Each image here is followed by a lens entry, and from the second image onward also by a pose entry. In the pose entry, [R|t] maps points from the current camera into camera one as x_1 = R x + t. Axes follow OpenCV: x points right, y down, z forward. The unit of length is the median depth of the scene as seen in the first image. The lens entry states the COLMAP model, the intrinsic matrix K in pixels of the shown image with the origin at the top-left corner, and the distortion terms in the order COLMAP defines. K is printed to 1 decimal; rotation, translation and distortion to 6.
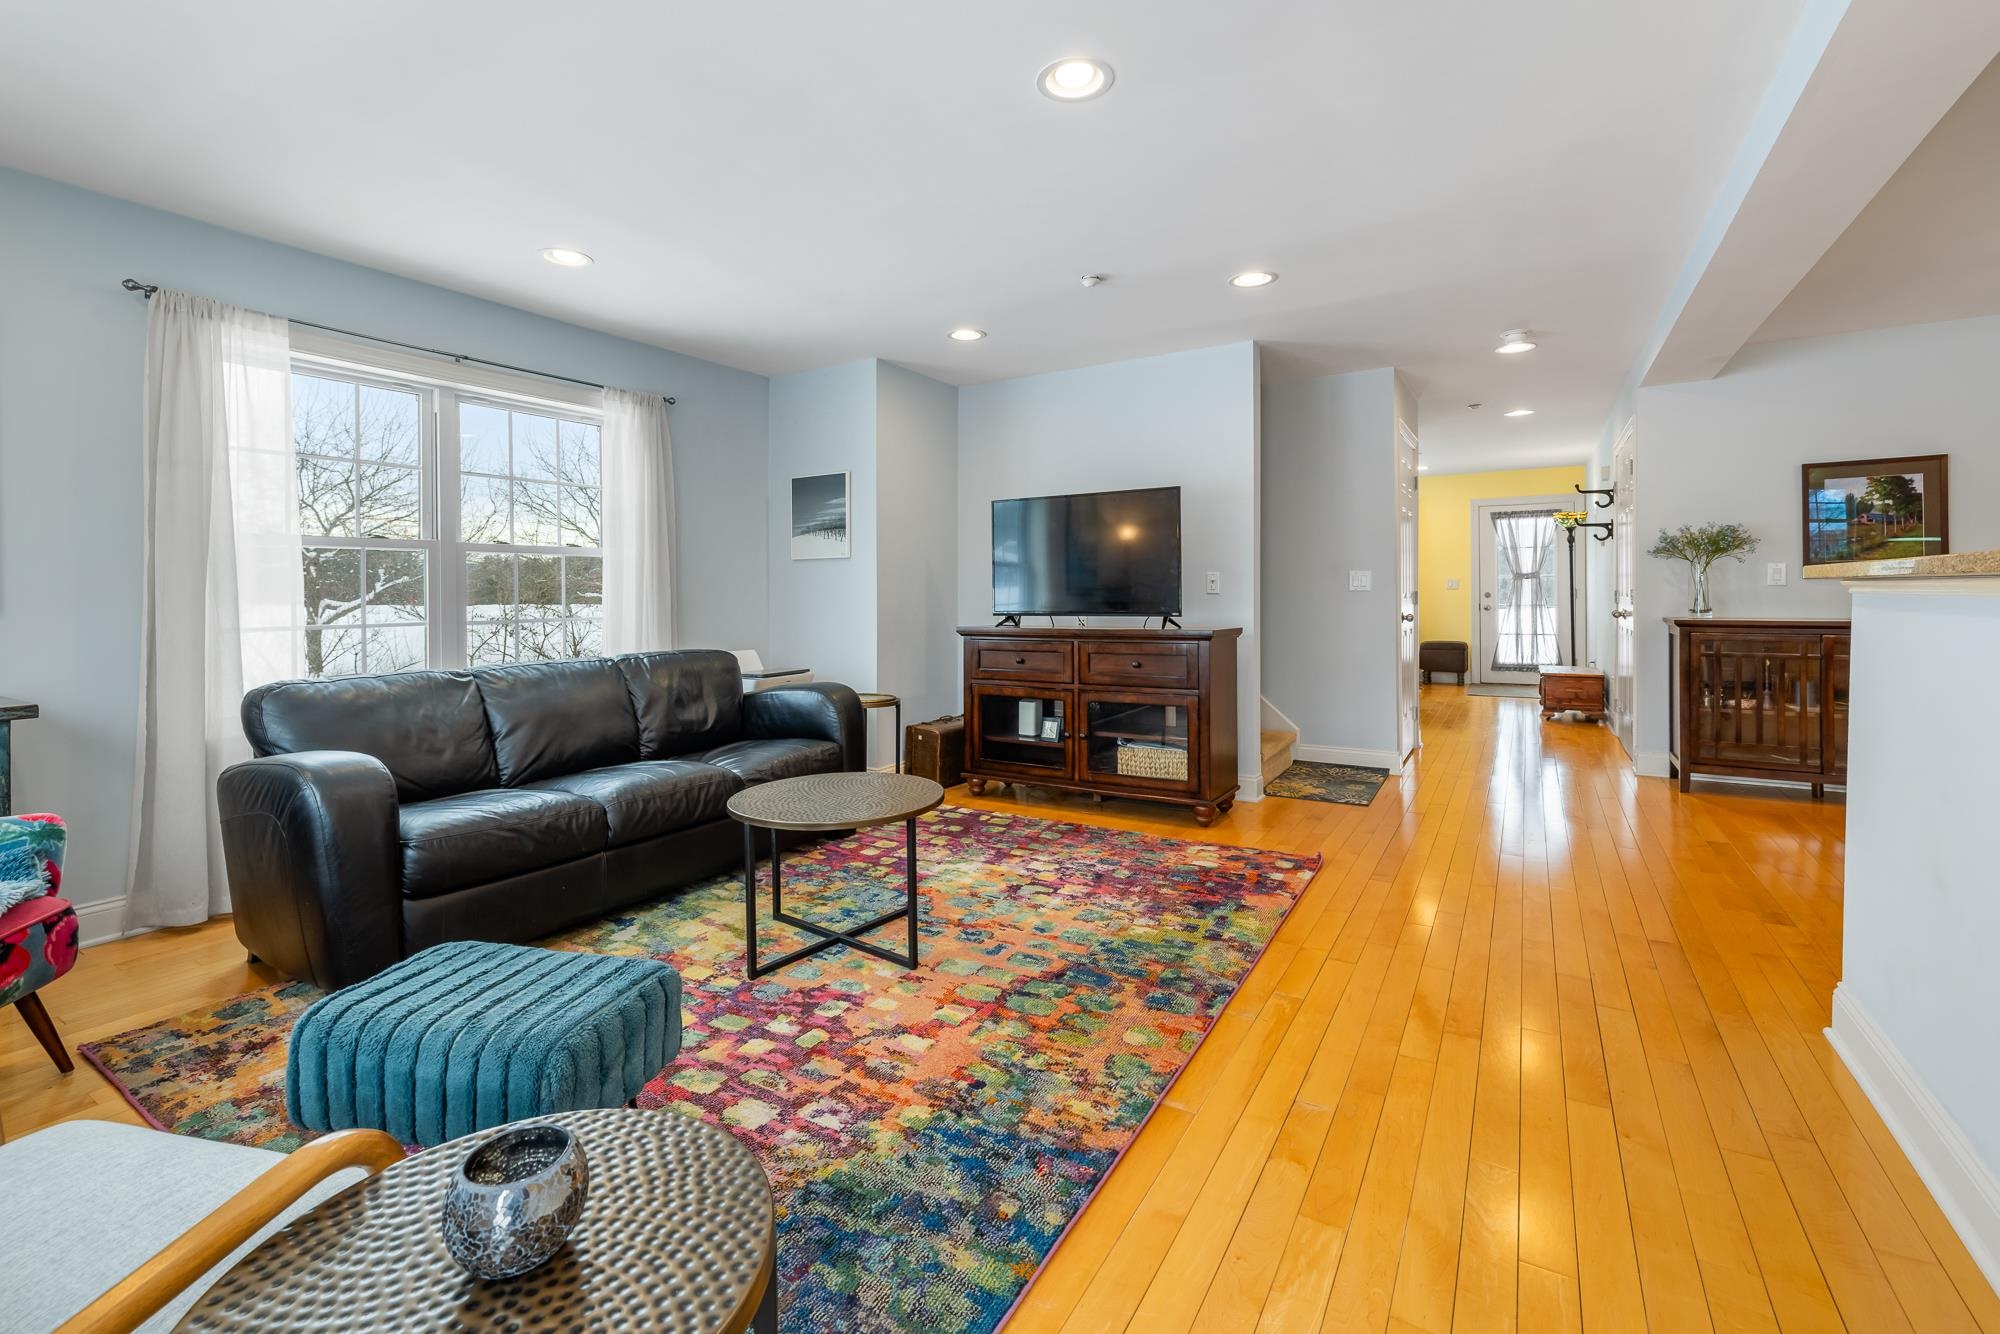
lens RADIAL K [[860.4, 0, 1004.9], [0, 860.4, 589.8], [0, 0, 1]] dist [-0.009853, -0.000192]
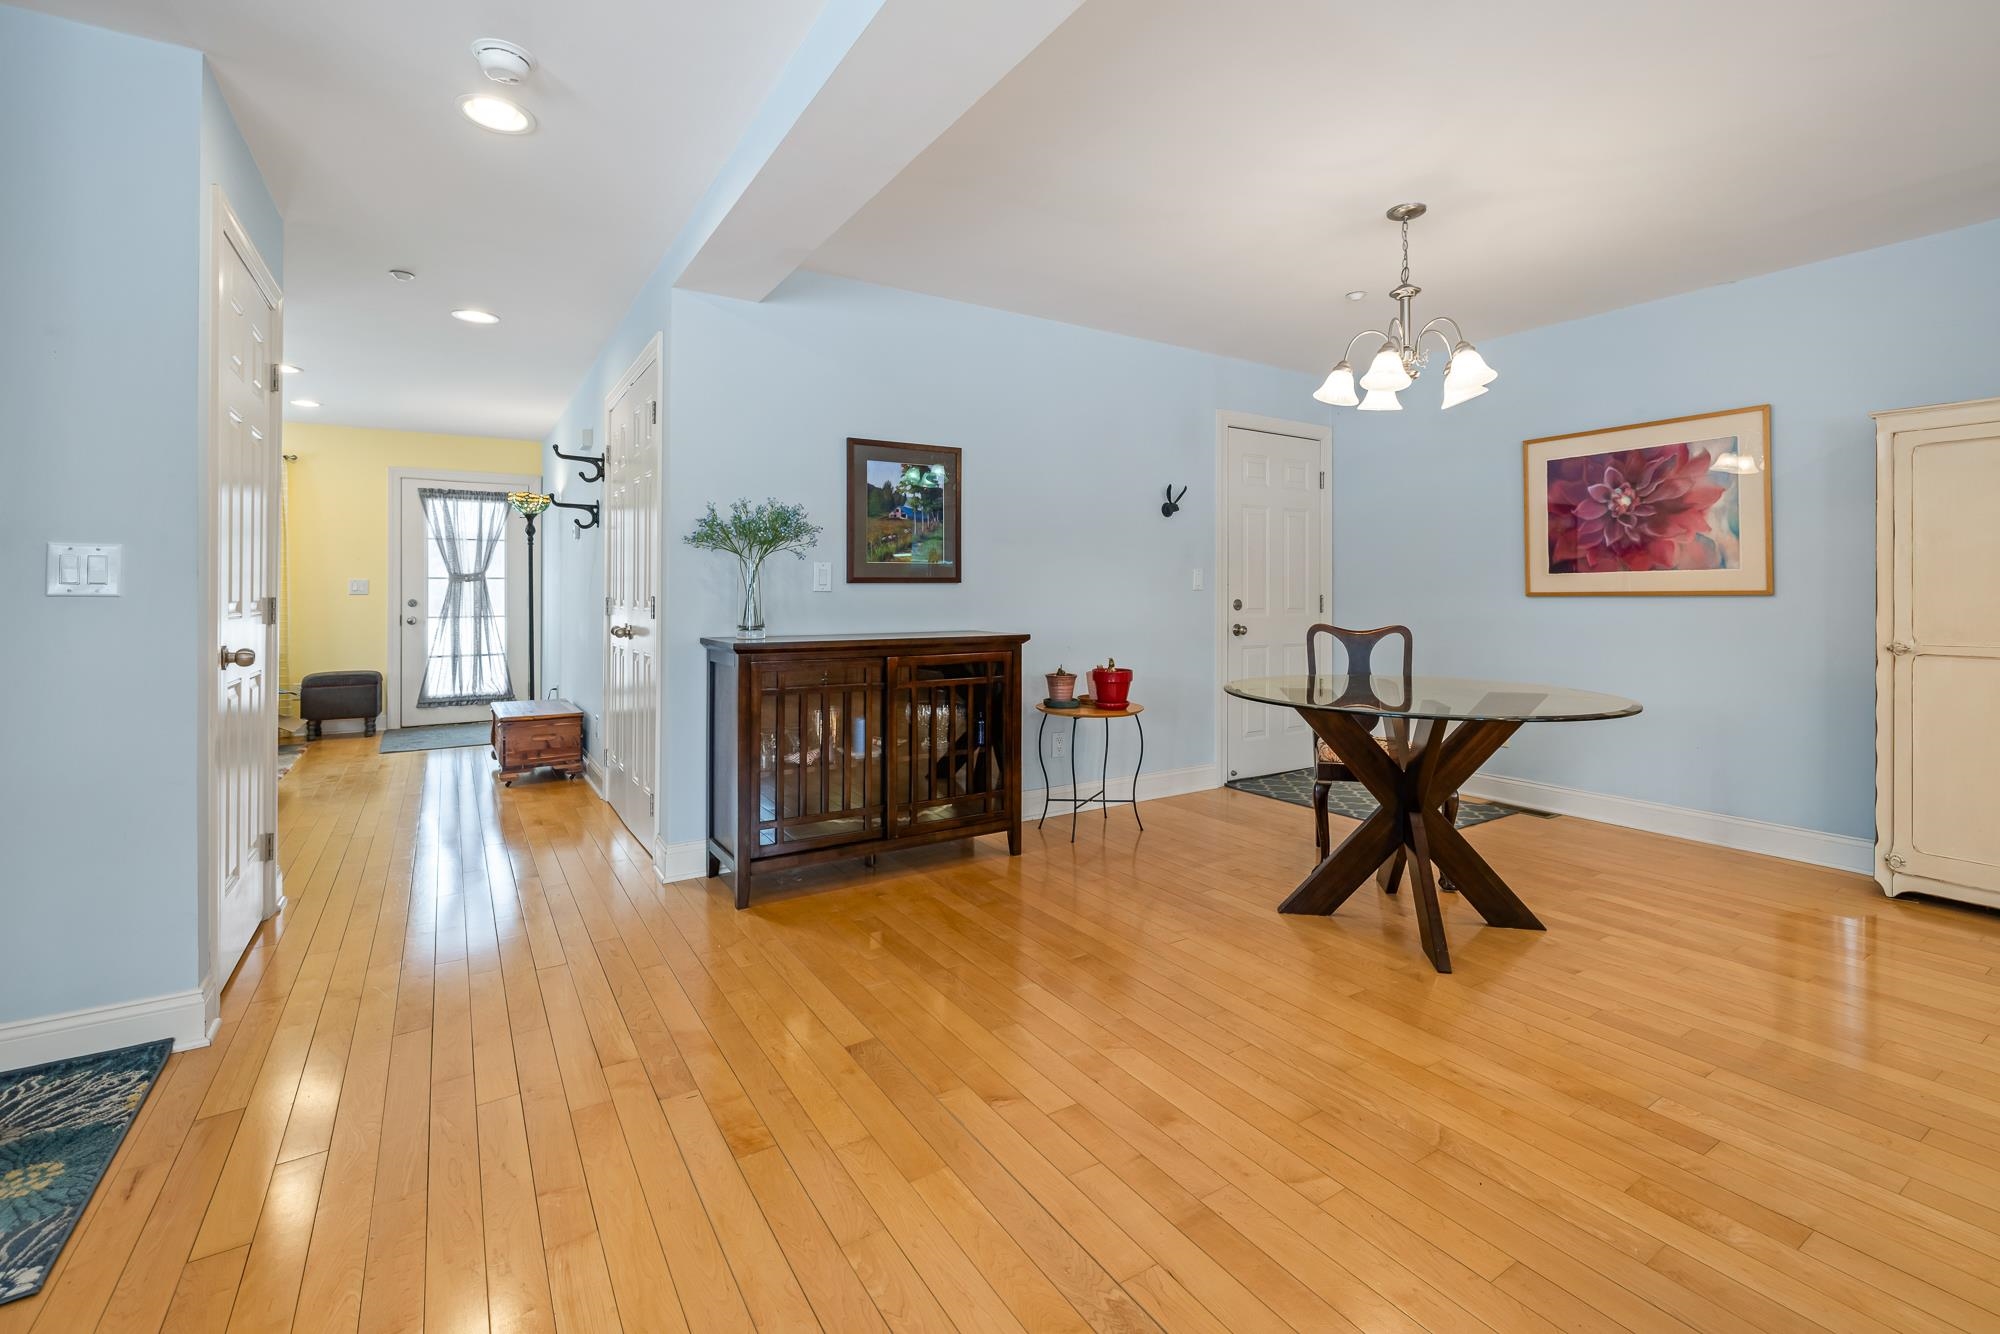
lens RADIAL K [[860.4, 0, 995.8], [0, 860.4, 588.0], [0, 0, 1]] dist [-0.009853, -0.000192]
pose [[0.438028, 0.013787, 0.898856, 0.163947], [-0.005314, 0.999905, -0.012747, 0.000348], [-0.898946, 0.000807, 0.438059, 0.306735]]
